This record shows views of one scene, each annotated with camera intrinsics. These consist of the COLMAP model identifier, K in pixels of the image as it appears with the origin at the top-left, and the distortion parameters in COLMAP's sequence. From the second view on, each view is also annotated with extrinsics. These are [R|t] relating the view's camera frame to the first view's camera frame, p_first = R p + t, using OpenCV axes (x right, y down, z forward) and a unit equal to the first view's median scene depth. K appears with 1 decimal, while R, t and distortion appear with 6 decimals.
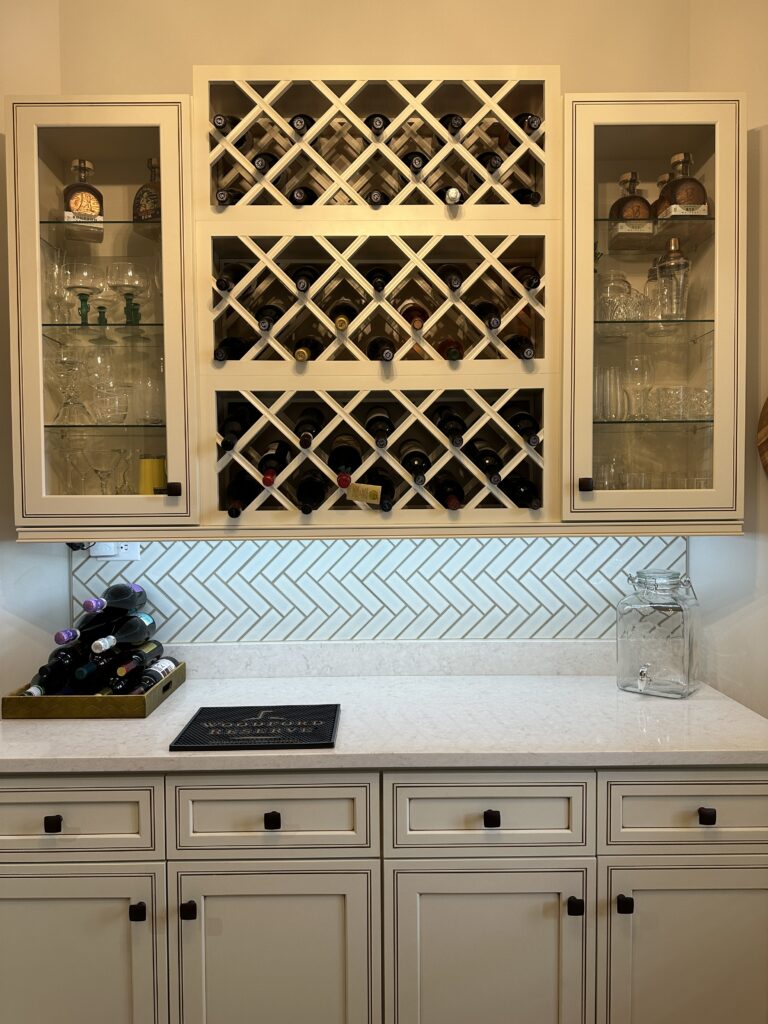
lens RADIAL K [[703.7, 0, 384.0], [0, 703.7, 512.0], [0, 0, 1]] dist [0.034295, -0.070145]
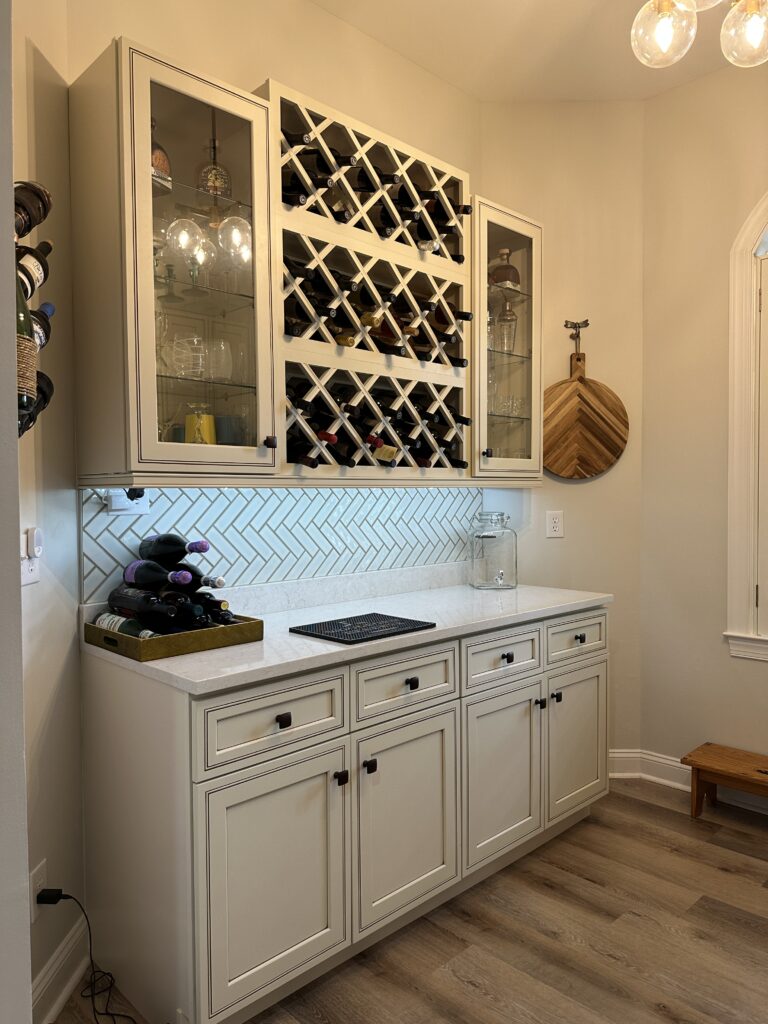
lens RADIAL K [[719.2, 0, 384.0], [0, 719.2, 512.0], [0, 0, 1]] dist [0.065379, -0.142898]
pose [[0.721892, -0.014048, 0.691863, -0.958414], [0.020841, 0.999782, -0.001445, 0.086514], [-0.691692, 0.015462, 0.722027, 0.018994]]
